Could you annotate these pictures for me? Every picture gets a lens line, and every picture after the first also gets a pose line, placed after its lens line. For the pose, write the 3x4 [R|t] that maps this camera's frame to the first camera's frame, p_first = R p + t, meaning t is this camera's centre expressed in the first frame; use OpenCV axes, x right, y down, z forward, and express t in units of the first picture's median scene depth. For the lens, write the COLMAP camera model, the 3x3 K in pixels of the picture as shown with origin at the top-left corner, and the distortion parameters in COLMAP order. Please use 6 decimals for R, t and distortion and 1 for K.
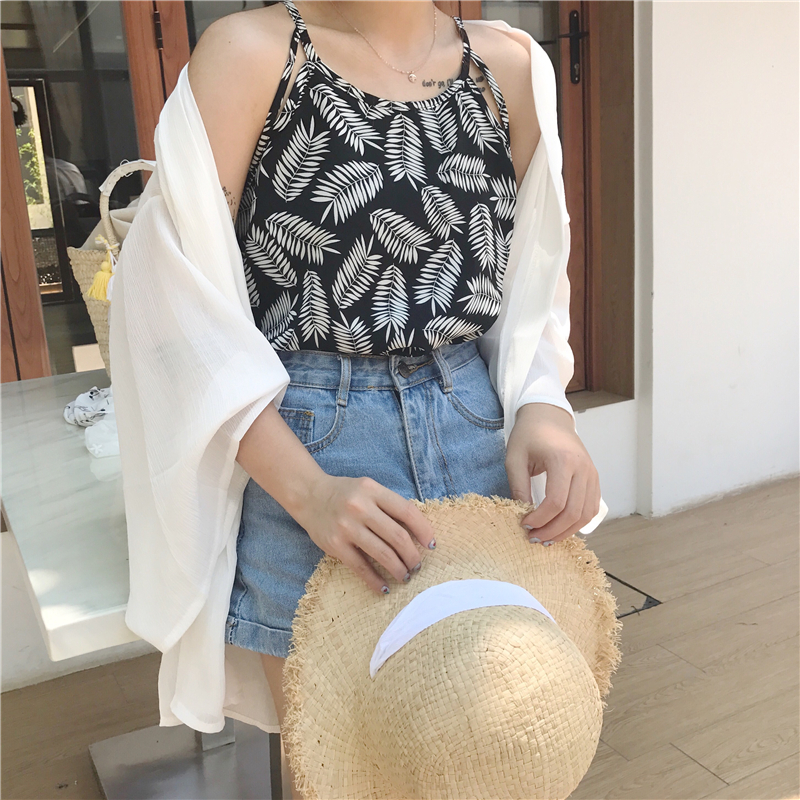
lens RADIAL K [[810.8, 0, 400.0], [0, 810.8, 400.0], [0, 0, 1]] dist [-0.125825, 0.012602]
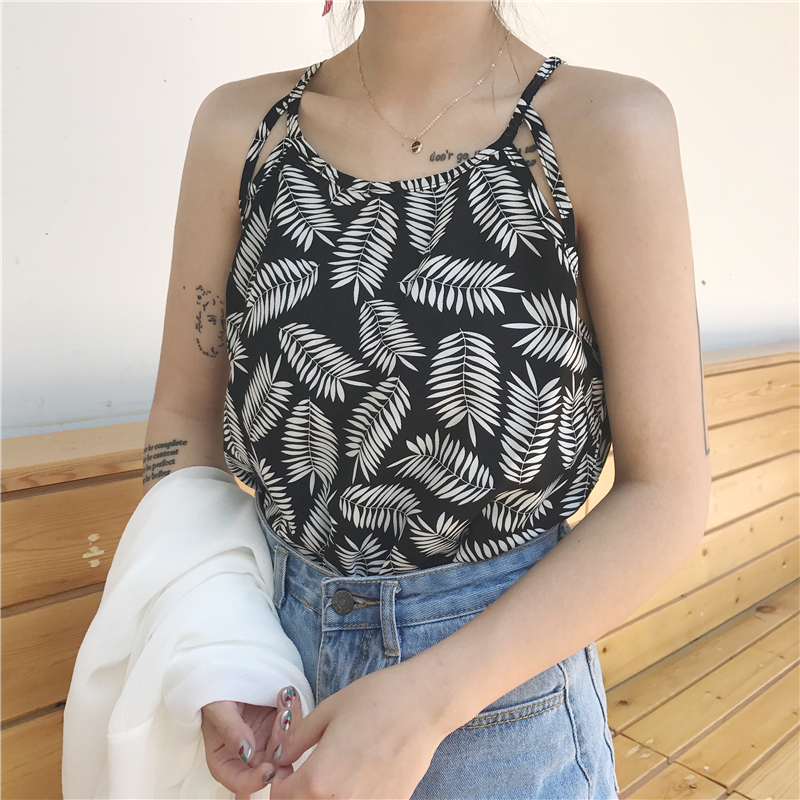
lens RADIAL K [[810.8, 0, 400.0], [0, 810.8, 400.0], [0, 0, 1]] dist [-0.125825, 0.012602]
pose [[0.659184, 0.156281, -0.735563, 0.579356], [-0.247794, 0.968676, -0.016255, -0.172663], [0.709982, 0.192984, 0.677261, 0.551376]]
